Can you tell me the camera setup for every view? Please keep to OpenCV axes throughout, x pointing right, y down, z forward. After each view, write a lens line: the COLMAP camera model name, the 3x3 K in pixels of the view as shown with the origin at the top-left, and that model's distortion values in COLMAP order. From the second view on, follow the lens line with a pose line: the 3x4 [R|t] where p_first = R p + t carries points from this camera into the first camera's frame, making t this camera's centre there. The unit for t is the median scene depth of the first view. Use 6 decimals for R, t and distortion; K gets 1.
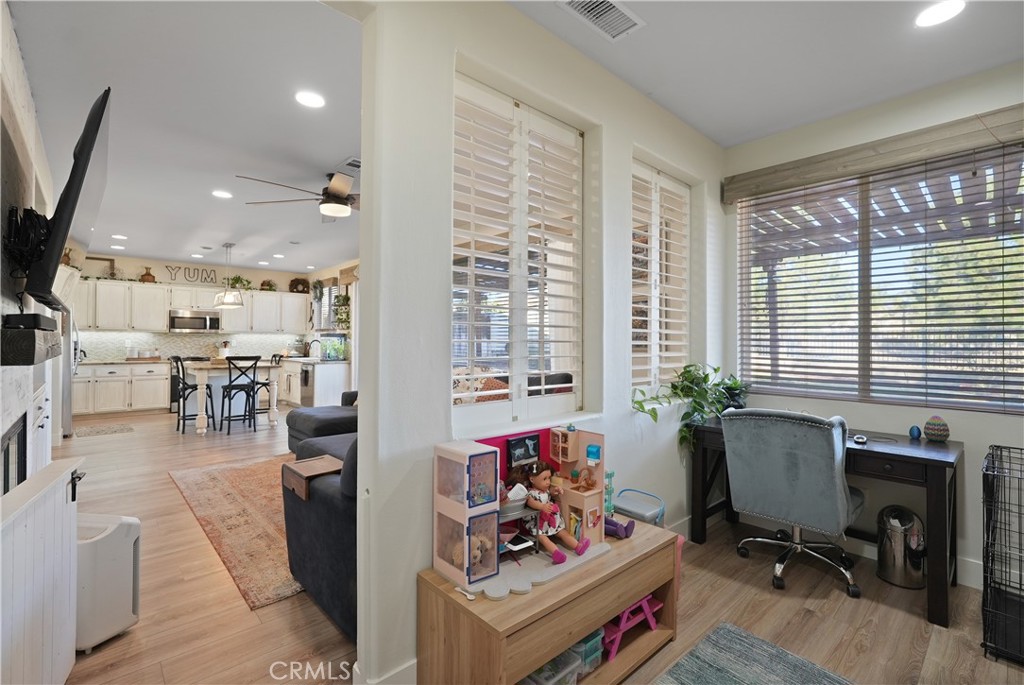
lens RADIAL K [[483.3, 0, 508.4], [0, 483.3, 334.1], [0, 0, 1]] dist [0.020981, 0.000339]
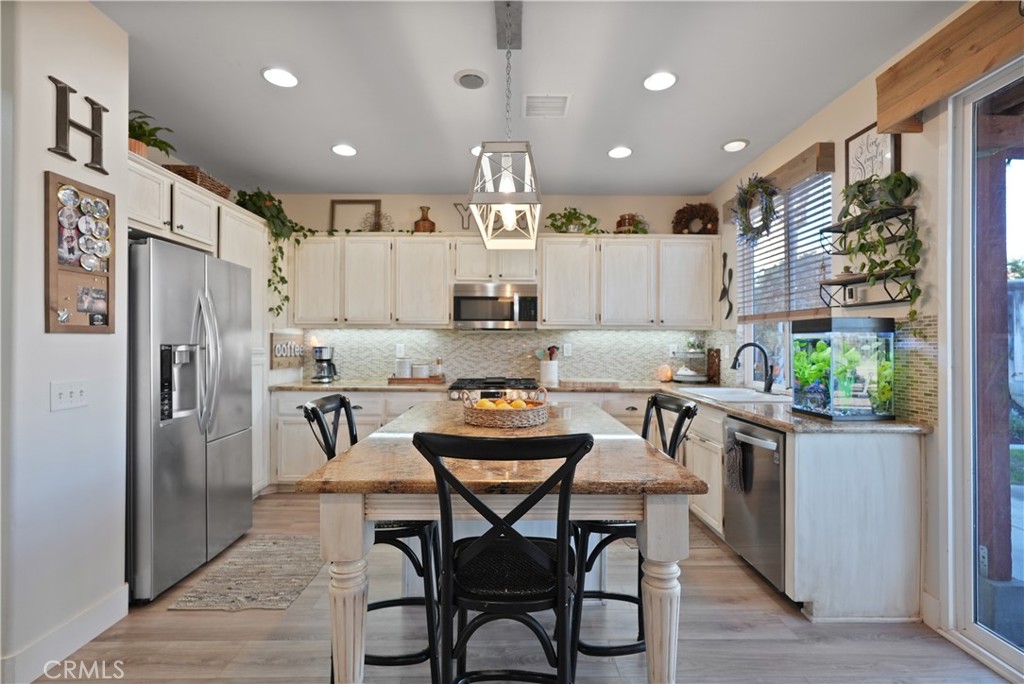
lens RADIAL K [[476.0, 0, 516.8], [0, 476.0, 338.8], [0, 0, 1]] dist [0.001612, 0.001282]
pose [[0.765394, -0.008950, -0.643499, -0.321471], [0.010839, 0.999941, -0.001015, 0.007831], [0.643470, -0.006199, 0.765446, 0.653236]]
